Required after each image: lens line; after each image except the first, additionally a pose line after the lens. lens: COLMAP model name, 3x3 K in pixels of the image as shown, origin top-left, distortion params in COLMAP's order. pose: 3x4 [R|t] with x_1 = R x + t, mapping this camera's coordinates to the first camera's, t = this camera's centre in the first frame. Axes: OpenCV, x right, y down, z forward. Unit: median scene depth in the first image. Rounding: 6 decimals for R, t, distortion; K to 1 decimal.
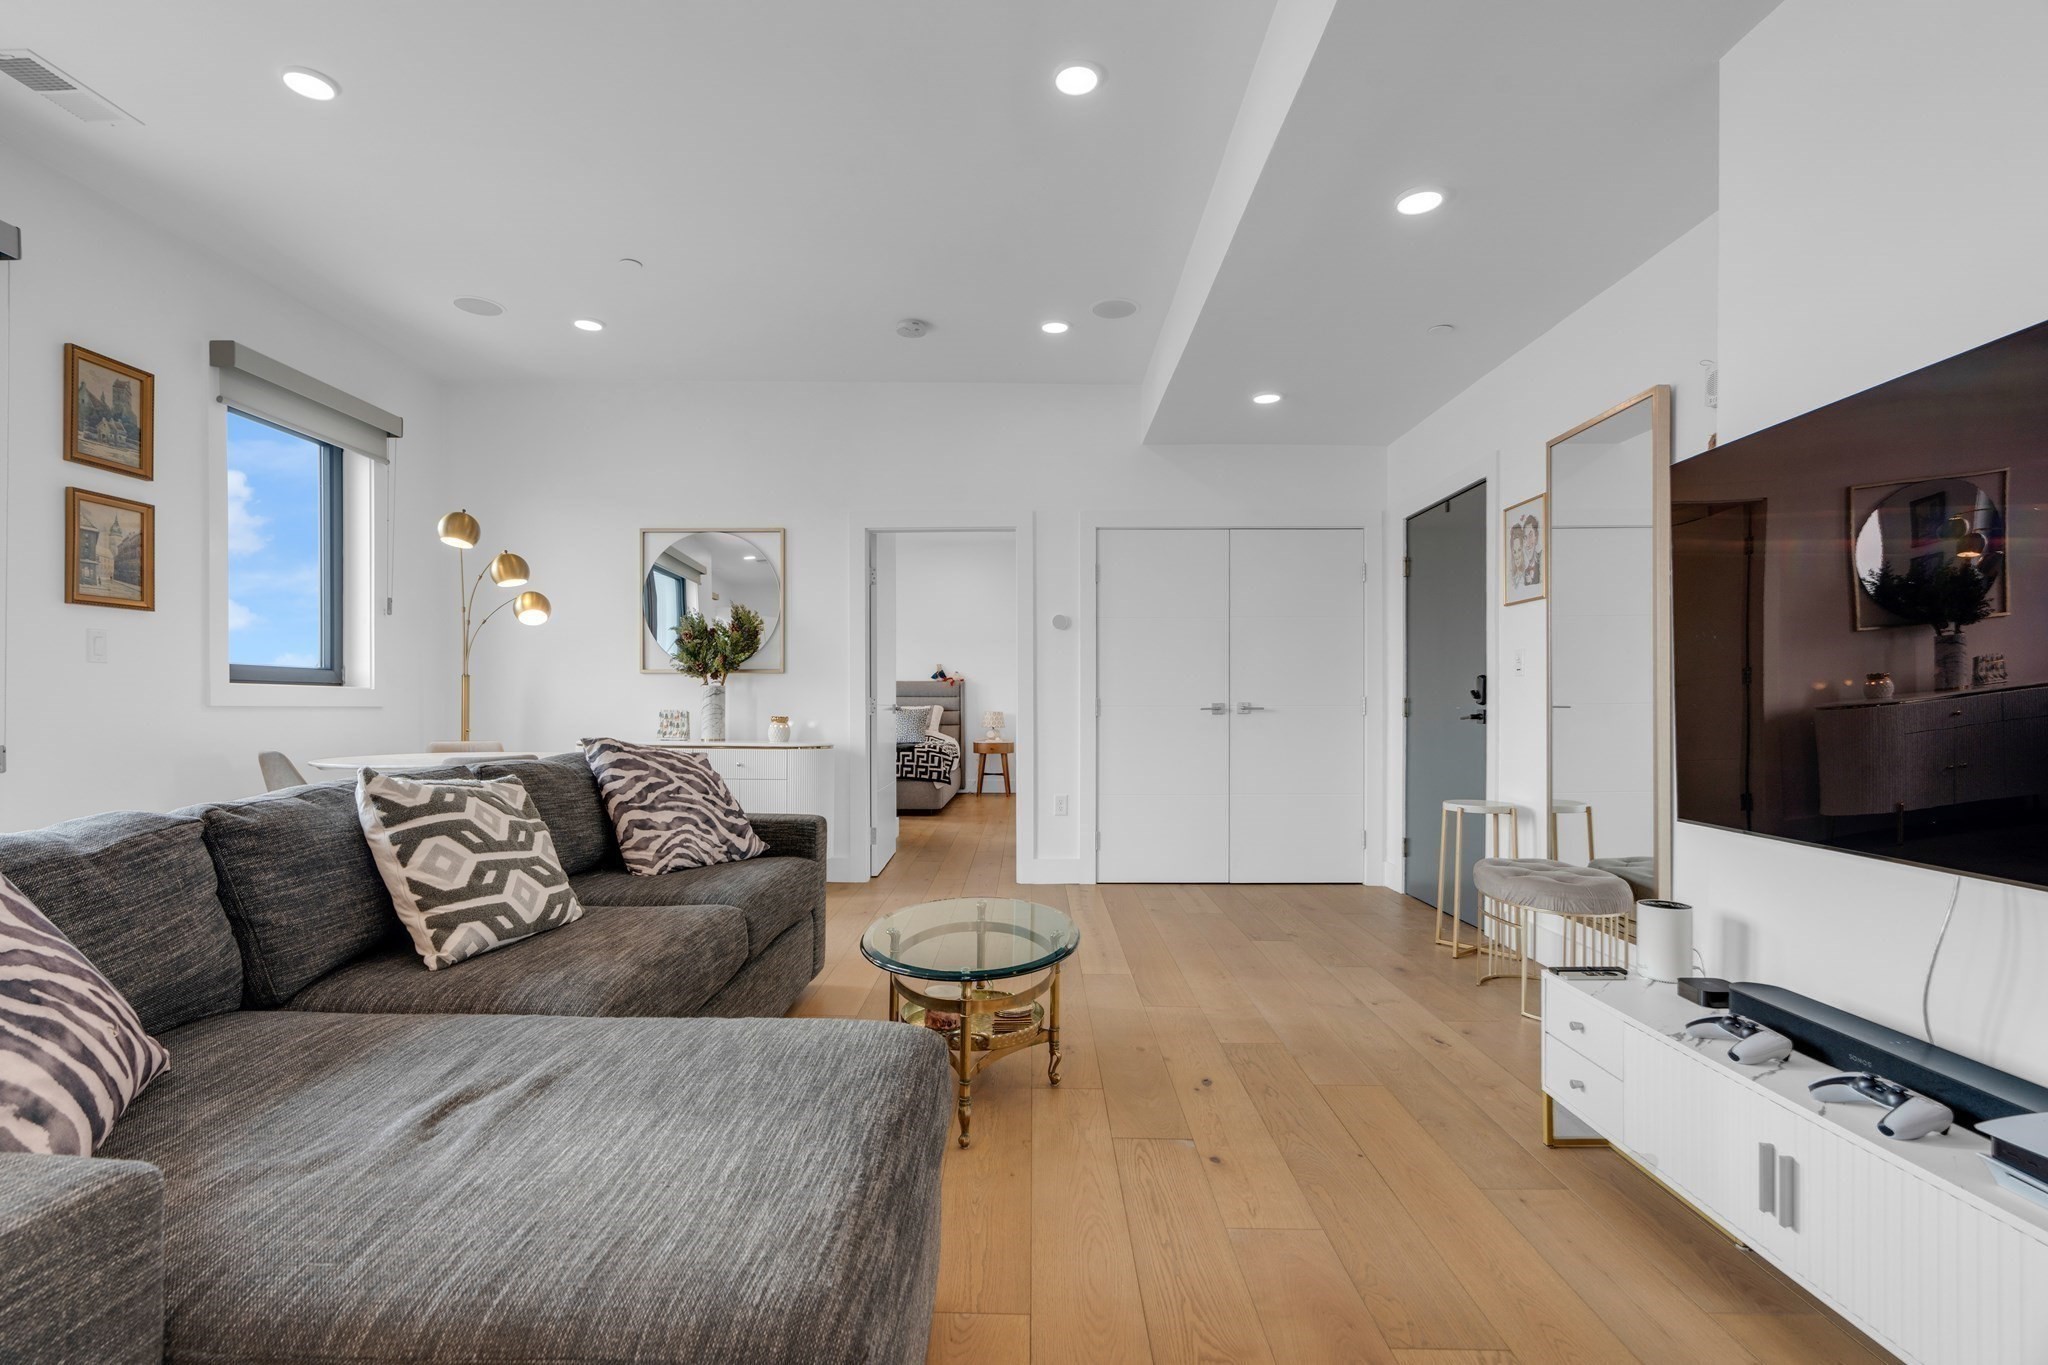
lens RADIAL K [[929.1, 0, 1011.3], [0, 929.1, 717.3], [0, 0, 1]] dist [-0.013078, 0.004984]
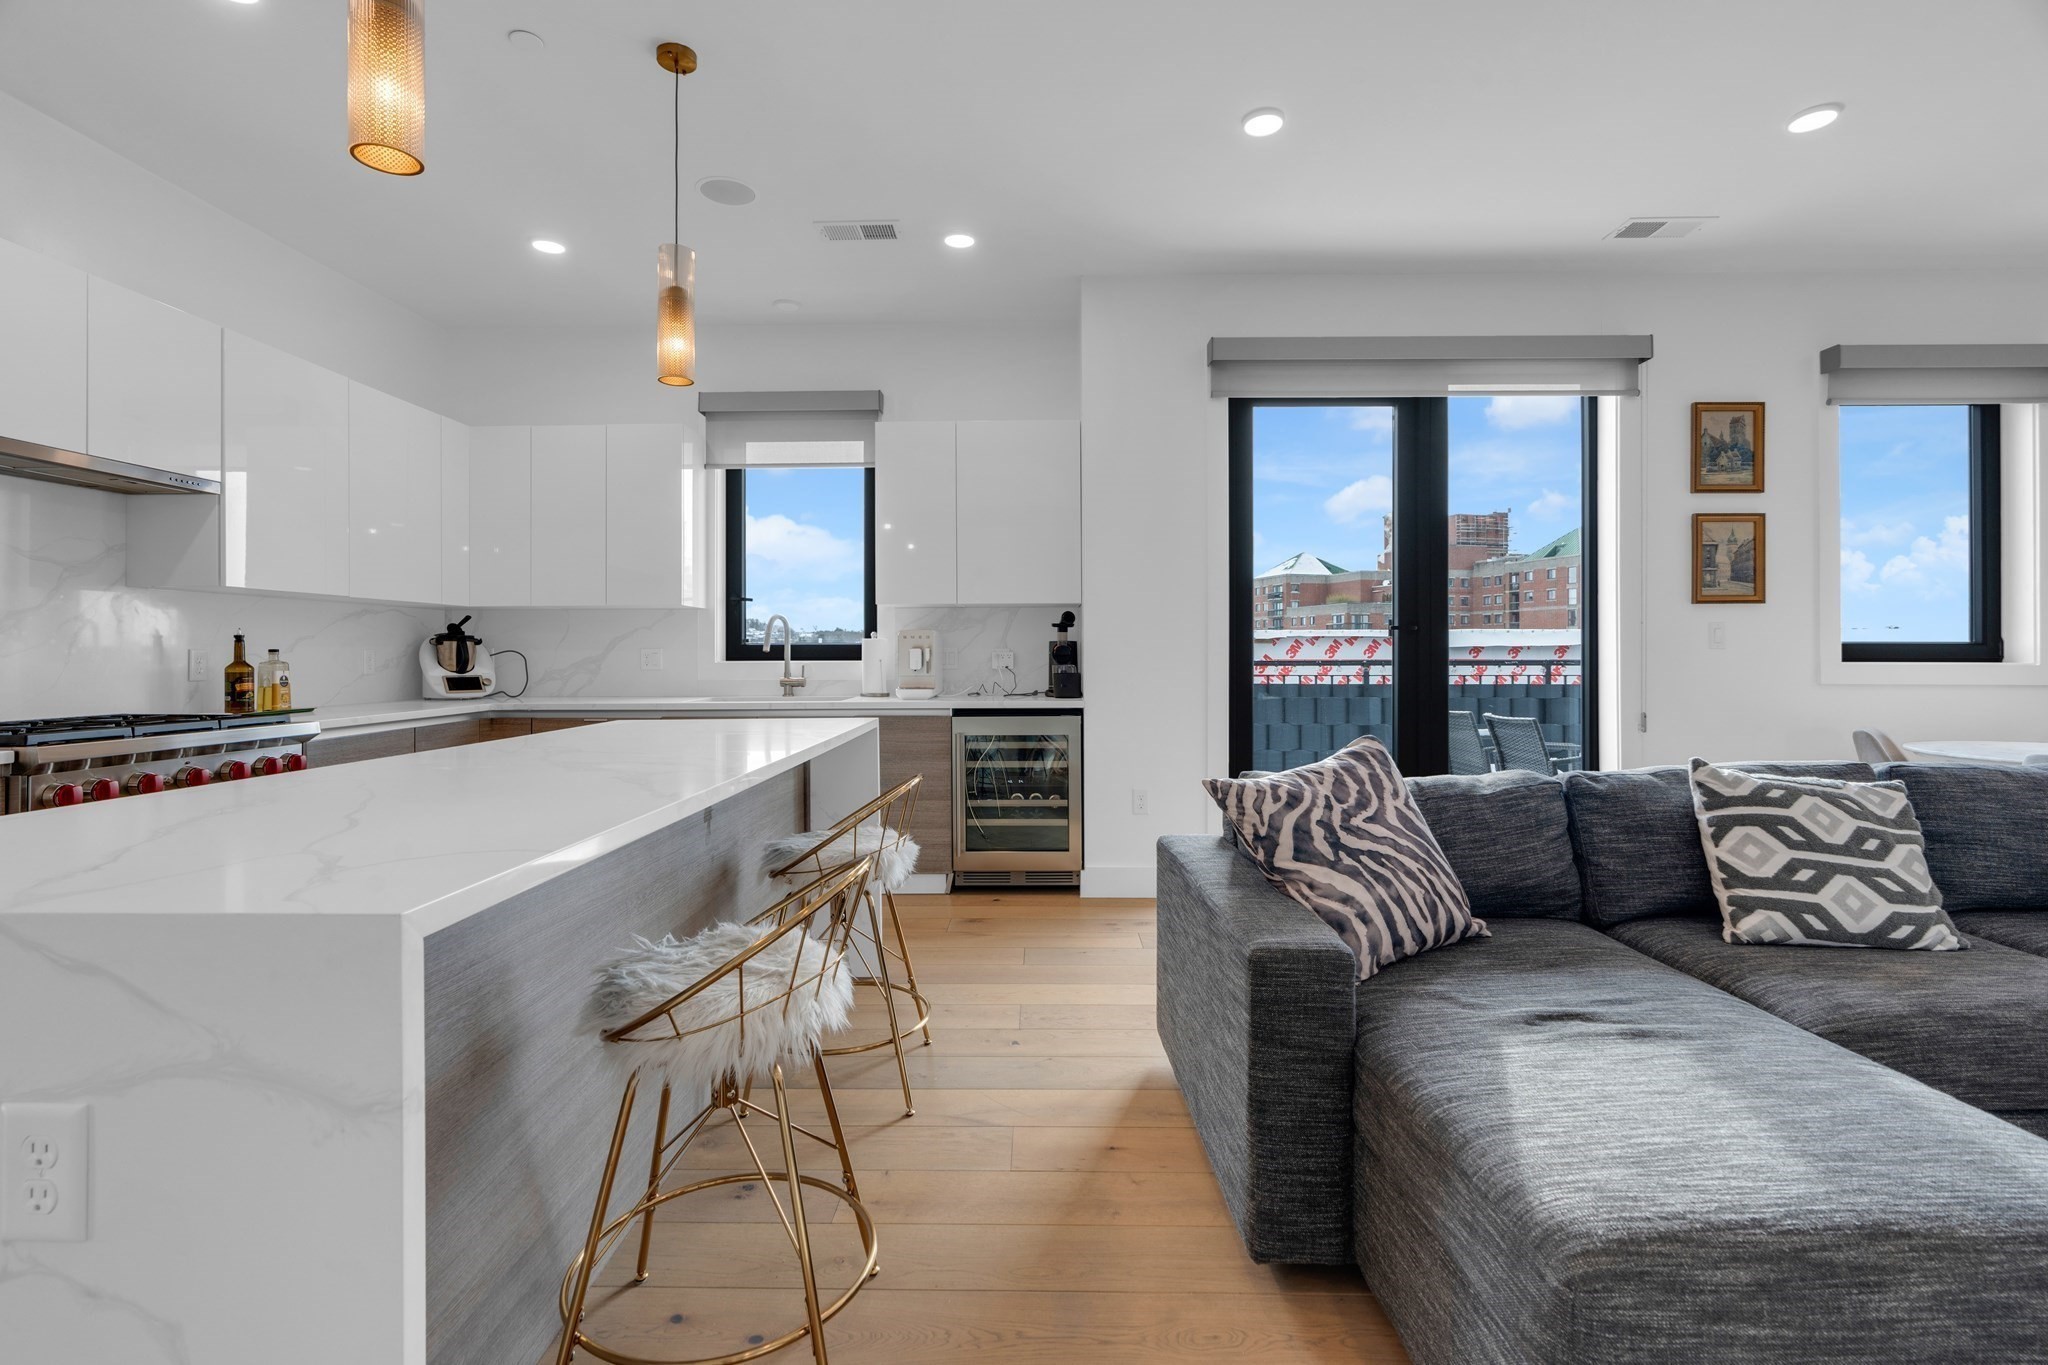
lens RADIAL K [[929.1, 0, 1020.7], [0, 929.1, 652.9], [0, 0, 1]] dist [-0.013078, 0.004984]
pose [[-0.009994, -0.008714, -0.999912, 0.253139], [-0.012712, 0.999882, -0.008587, -0.030120], [0.999869, 0.012625, -0.010103, 0.068902]]
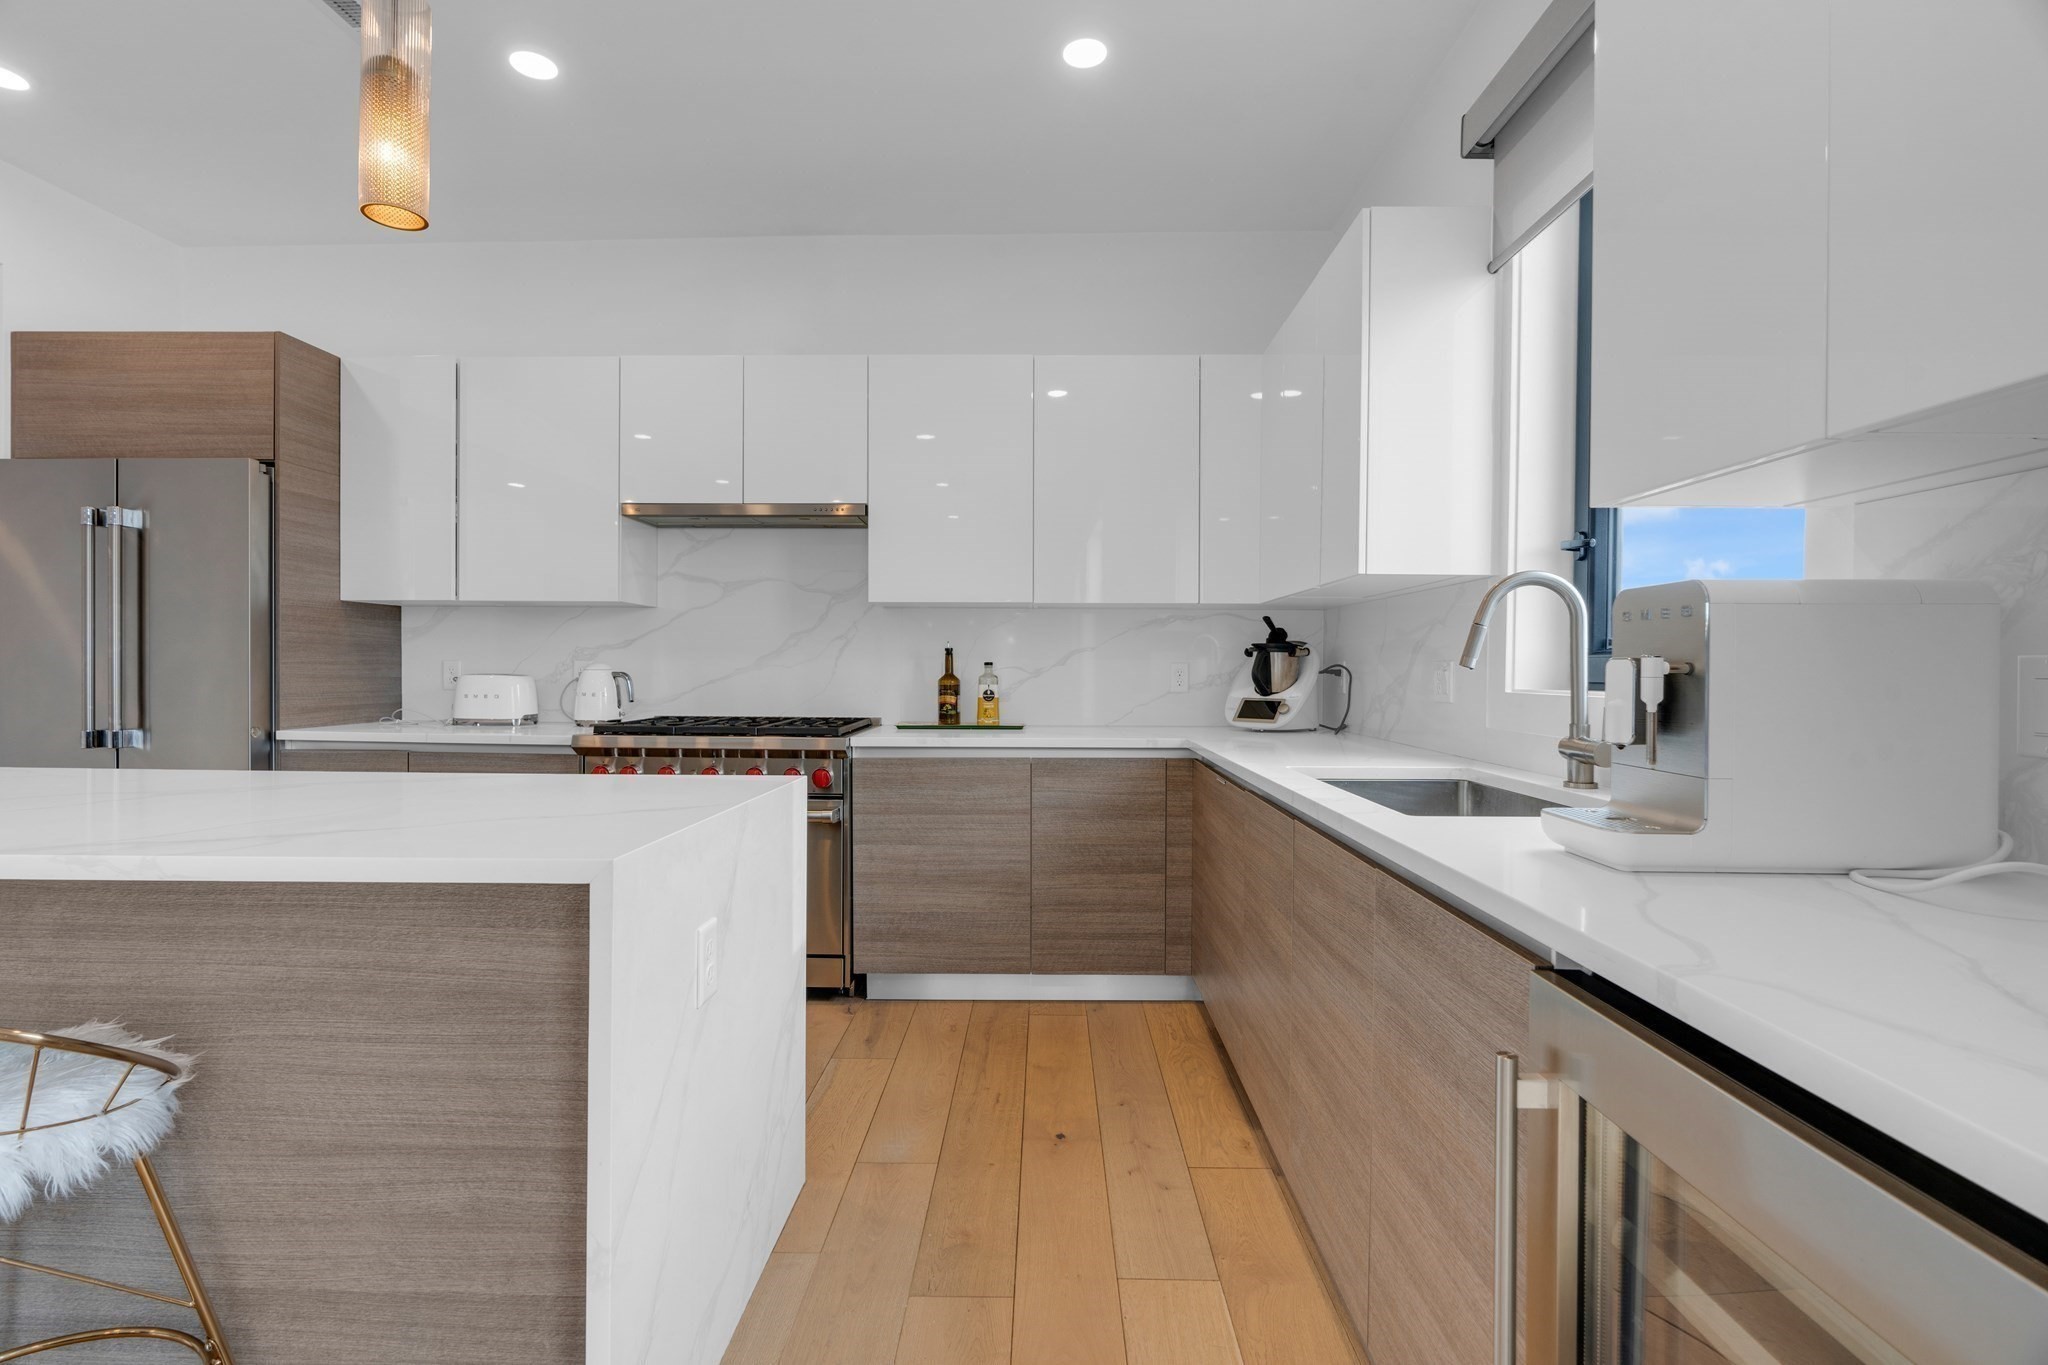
lens RADIAL K [[929.1, 0, 1022.1], [0, 929.1, 680.9], [0, 0, 1]] dist [-0.013078, 0.004984]
pose [[-0.999798, -0.013163, 0.015176, -0.825523], [-0.012627, 0.999312, 0.034875, -0.047855], [-0.015625, 0.034677, -0.999276, 0.235264]]
